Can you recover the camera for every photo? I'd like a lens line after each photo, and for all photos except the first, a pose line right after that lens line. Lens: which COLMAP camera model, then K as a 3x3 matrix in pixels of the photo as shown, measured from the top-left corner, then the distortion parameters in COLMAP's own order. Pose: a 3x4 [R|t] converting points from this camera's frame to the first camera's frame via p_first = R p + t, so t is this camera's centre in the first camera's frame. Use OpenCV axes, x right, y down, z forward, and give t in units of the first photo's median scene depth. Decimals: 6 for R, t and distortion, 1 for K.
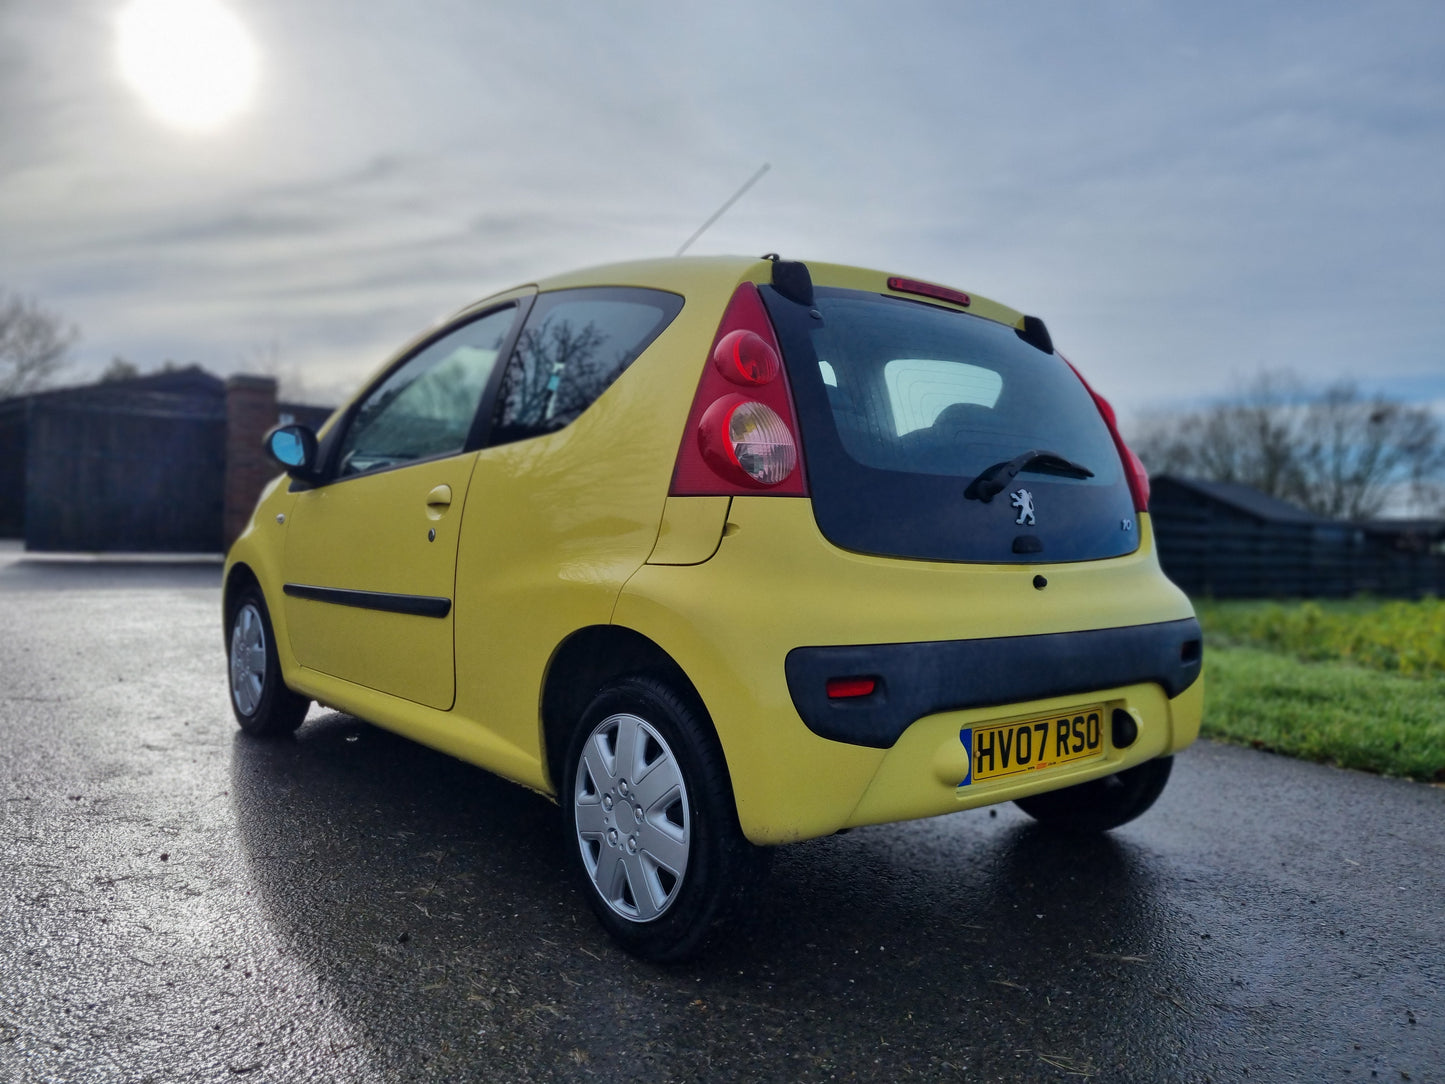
lens RADIAL K [[1099.6, 0, 738.4], [0, 1099.6, 538.4], [0, 0, 1]] dist [0.043379, -0.004783]
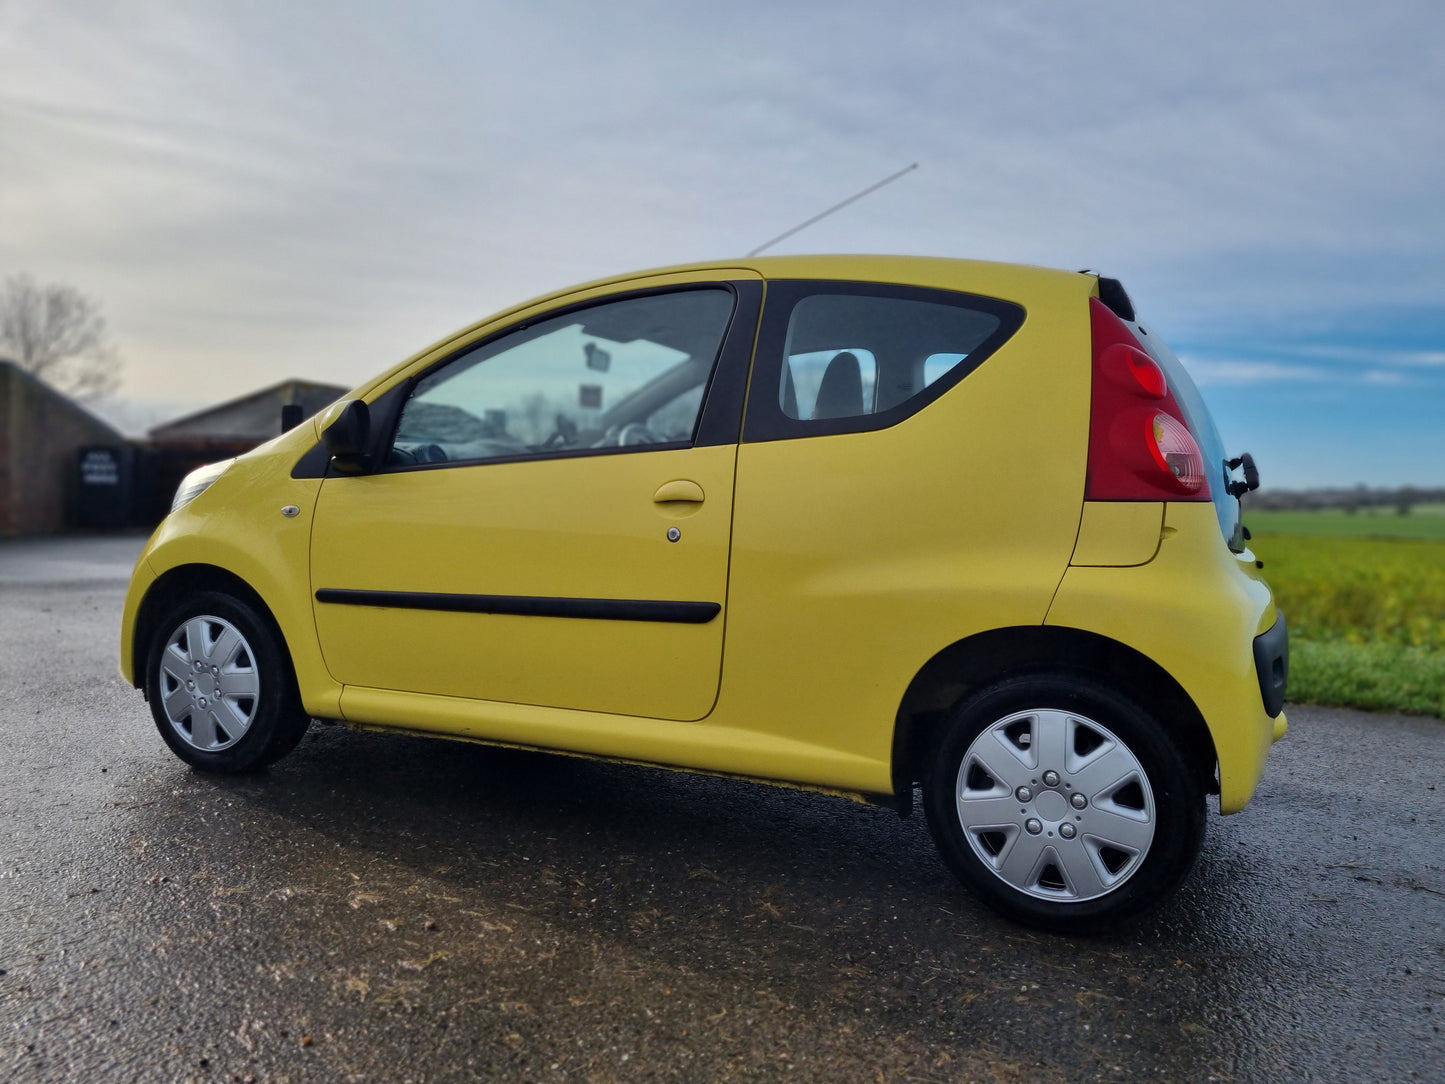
lens RADIAL K [[1099.6, 0, 697.8], [0, 1099.6, 527.0], [0, 0, 1]] dist [0.043379, -0.004783]
pose [[0.912718, -0.030660, 0.407437, -1.125181], [0.015889, 0.999090, 0.039589, -0.082559], [-0.408280, -0.029660, 0.912375, 0.245337]]
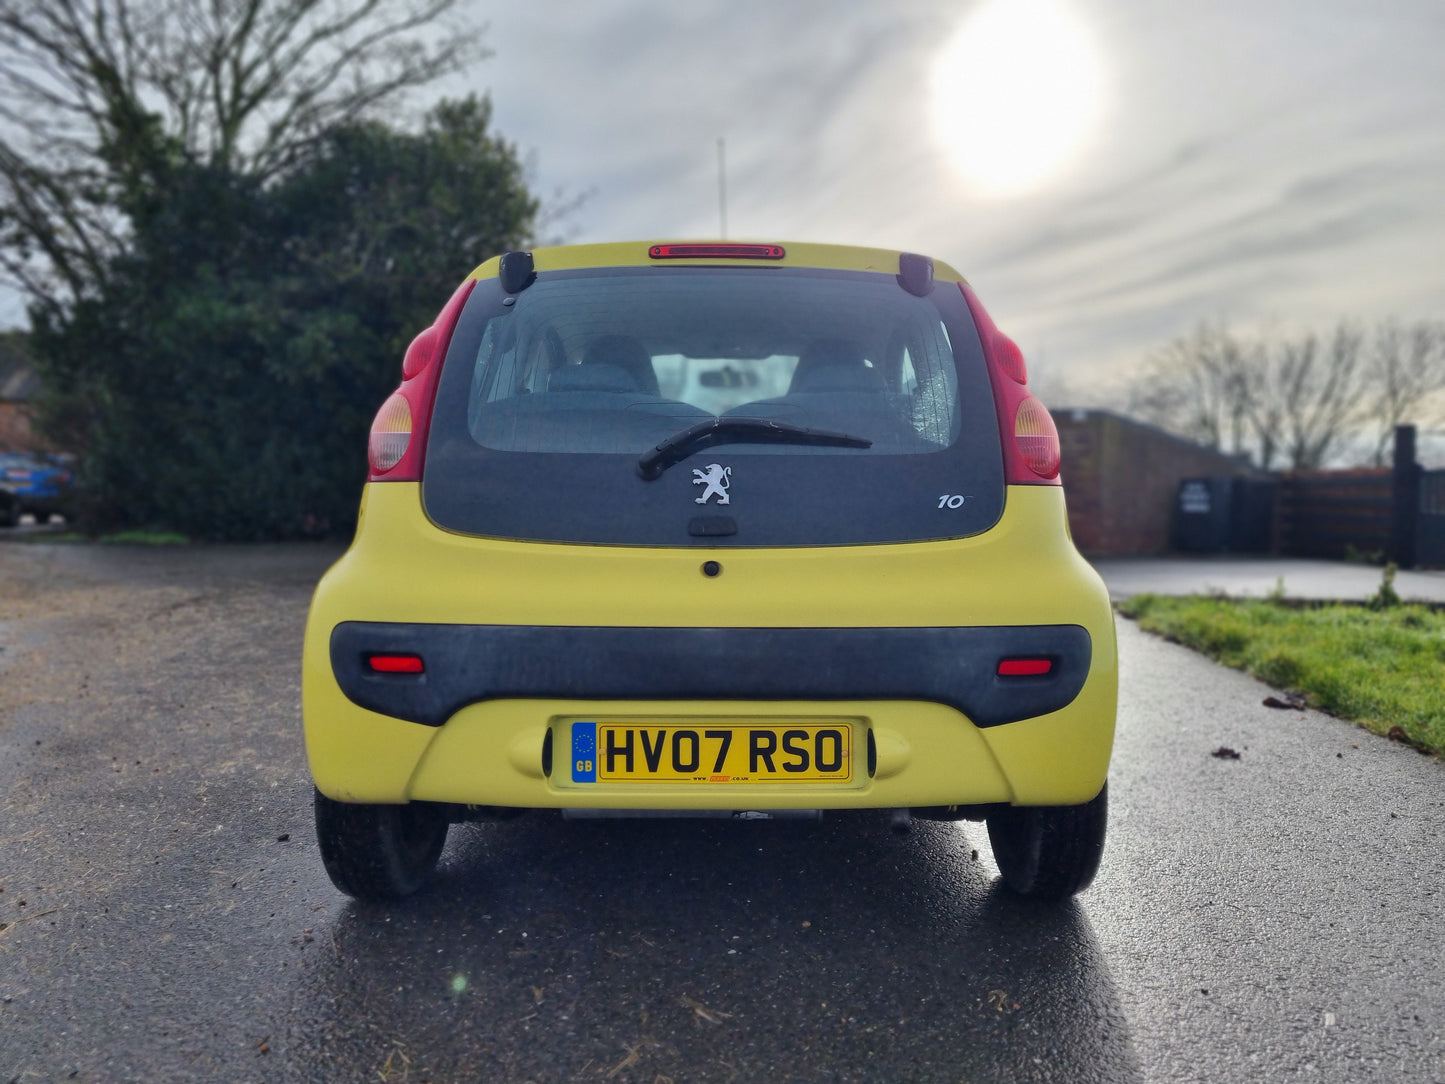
lens RADIAL K [[1099.6, 0, 751.6], [0, 1099.6, 536.8], [0, 0, 1]] dist [0.043379, -0.004783]
pose [[0.763380, -0.000270, -0.645950, 0.811805], [0.001746, 0.999997, 0.001645, 0.011789], [0.645947, -0.002384, 0.763378, 0.330192]]
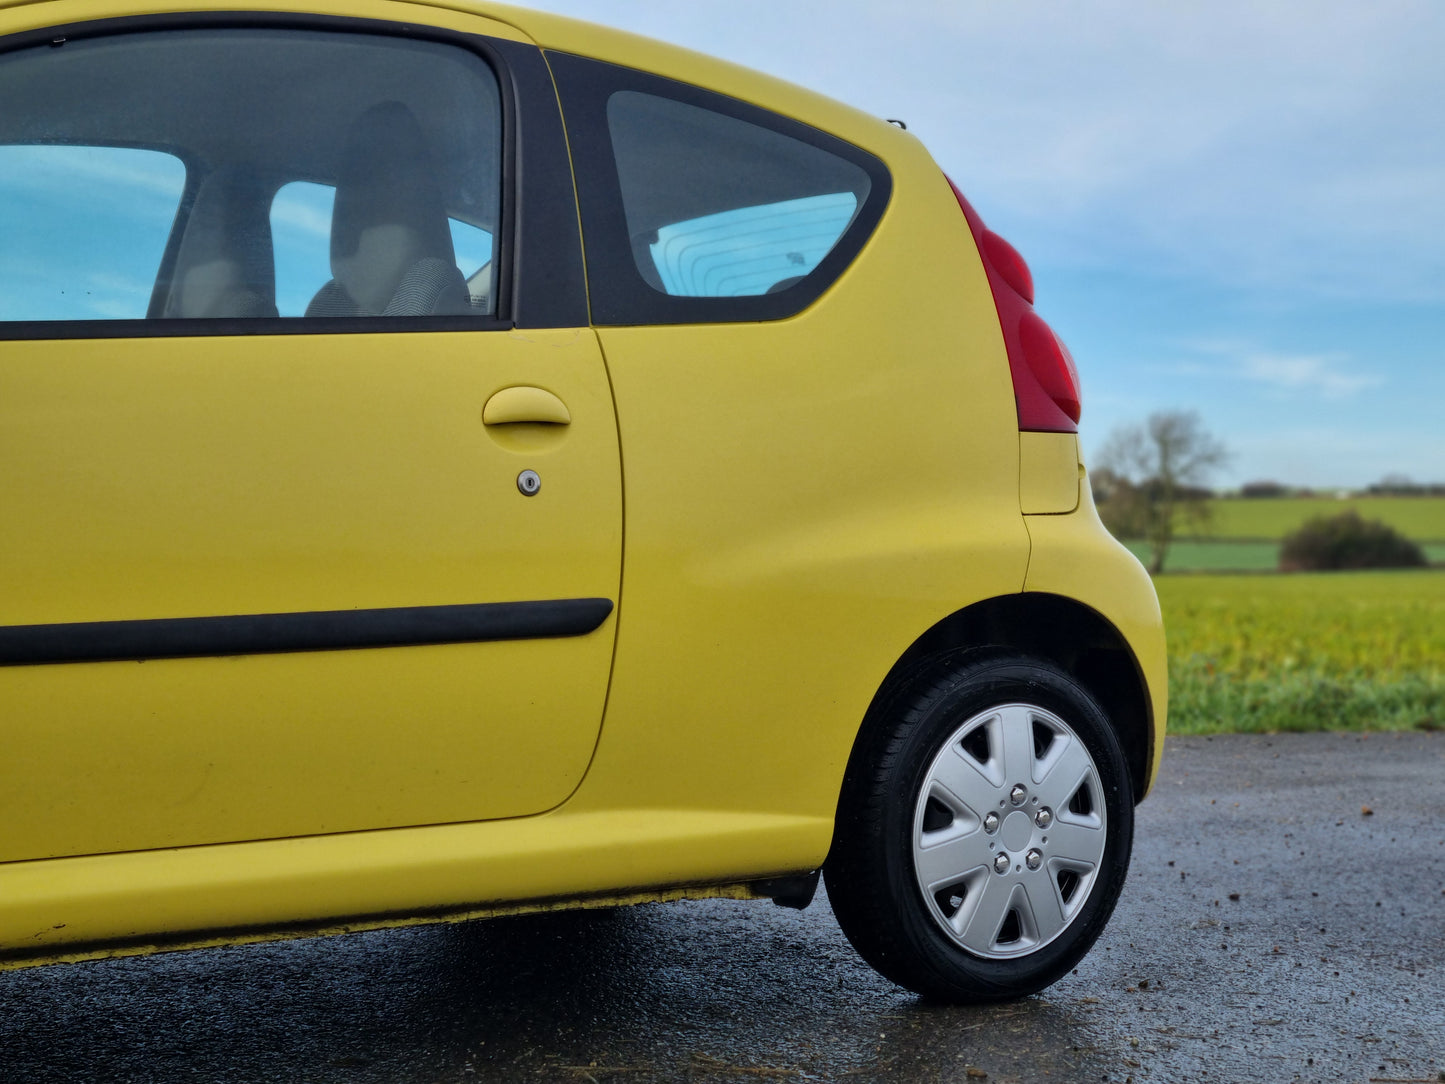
lens RADIAL K [[2225.1, 0, 726.3], [0, 2225.1, 545.4], [0, 0, 1]] dist [0.072404, 0.000000]
pose [[0.115362, -0.045294, 0.992290, -2.323440], [0.002233, 0.998969, 0.045339, -0.038861], [-0.993321, -0.003014, 0.115344, 1.380543]]
